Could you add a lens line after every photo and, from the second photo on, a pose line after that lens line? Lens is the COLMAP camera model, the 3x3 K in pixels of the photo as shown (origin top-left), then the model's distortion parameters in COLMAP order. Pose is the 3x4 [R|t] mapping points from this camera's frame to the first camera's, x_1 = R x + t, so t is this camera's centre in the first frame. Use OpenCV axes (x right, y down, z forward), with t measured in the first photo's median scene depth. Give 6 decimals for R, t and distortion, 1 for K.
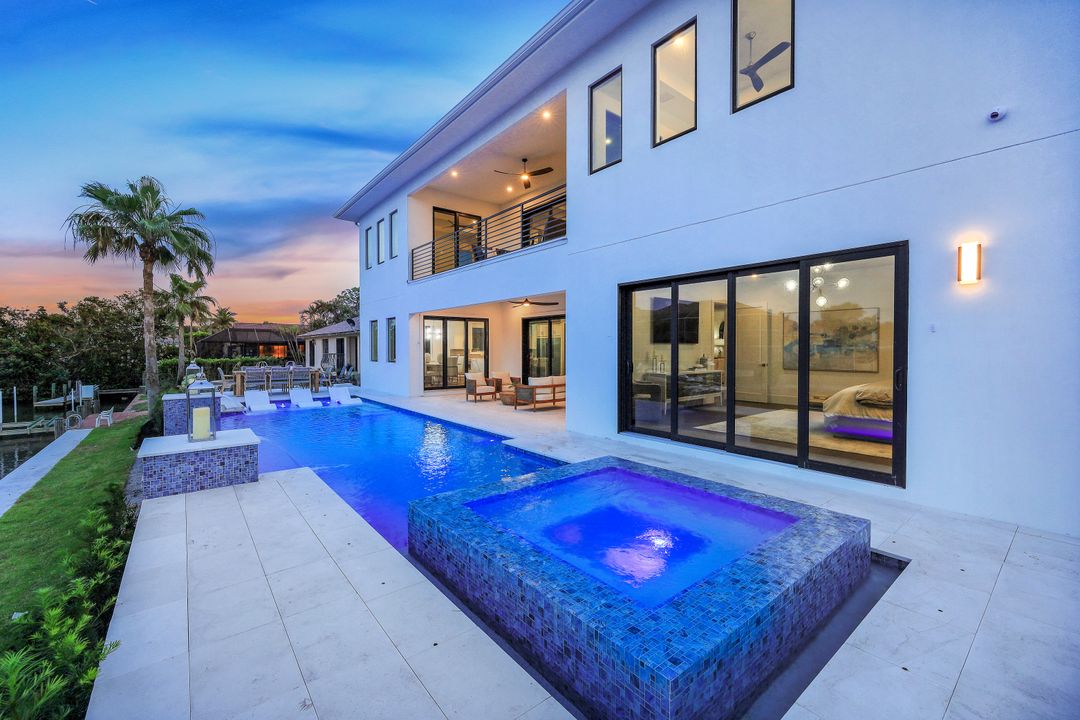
lens RADIAL K [[439.7, 0, 538.6], [0, 439.7, 356.1], [0, 0, 1]] dist [-0.001127, -0.000011]
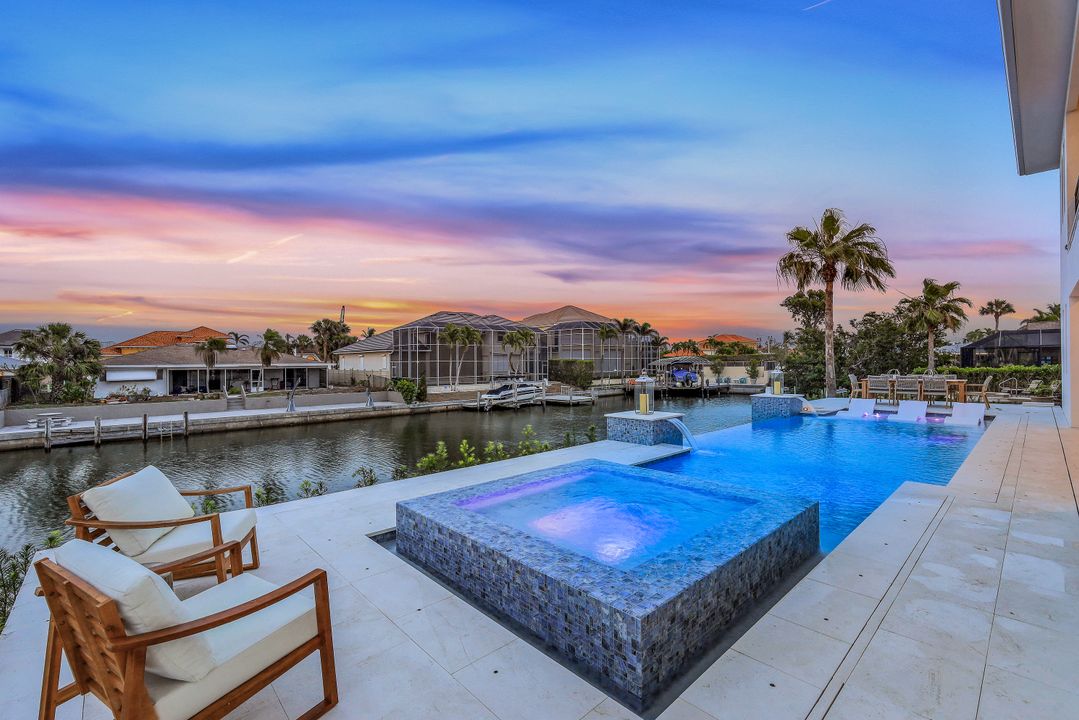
lens RADIAL K [[466.8, 0, 543.8], [0, 466.8, 366.2], [0, 0, 1]] dist [-0.000890, -0.000143]
pose [[0.068401, 0.006383, -0.997638, 0.293160], [-0.003258, 0.999976, 0.006174, 0.001507], [0.997653, 0.002828, 0.068420, 0.168824]]
